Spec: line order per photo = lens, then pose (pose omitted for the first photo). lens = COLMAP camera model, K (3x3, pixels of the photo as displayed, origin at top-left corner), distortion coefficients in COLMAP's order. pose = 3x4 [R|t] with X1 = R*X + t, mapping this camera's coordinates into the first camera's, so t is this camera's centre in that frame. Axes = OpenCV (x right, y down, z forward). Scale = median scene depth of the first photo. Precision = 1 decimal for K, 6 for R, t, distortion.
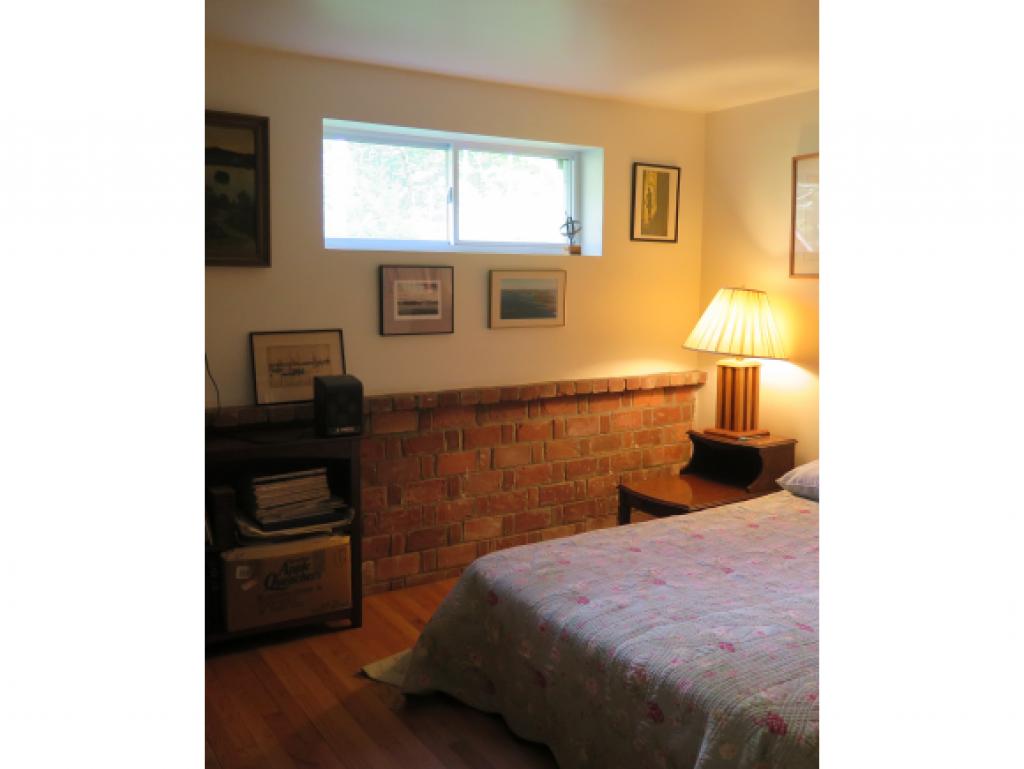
lens RADIAL K [[856.9, 0, 512.0], [0, 856.9, 384.5], [0, 0, 1]] dist [-0.004530, -0.000810]
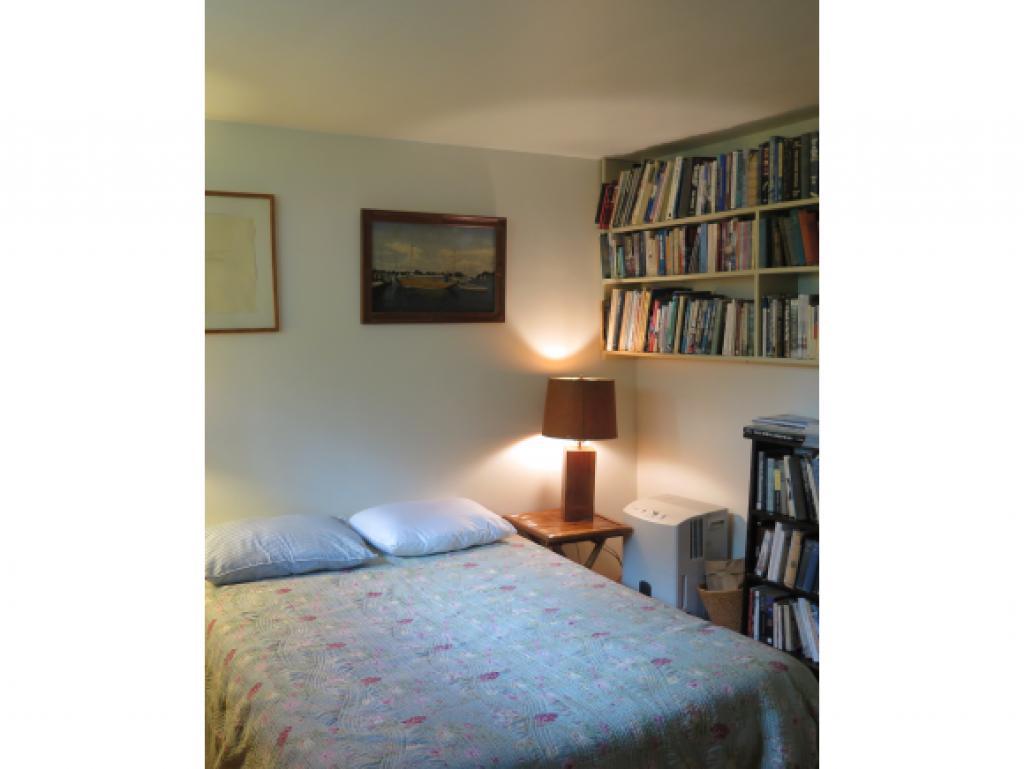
lens RADIAL K [[856.9, 0, 512.0], [0, 856.9, 384.5], [0, 0, 1]] dist [-0.004530, -0.000810]
pose [[0.008785, -0.068783, 0.997593, -0.786790], [0.117510, 0.990790, 0.067279, -0.146570], [-0.993033, 0.116636, 0.016787, 1.028665]]
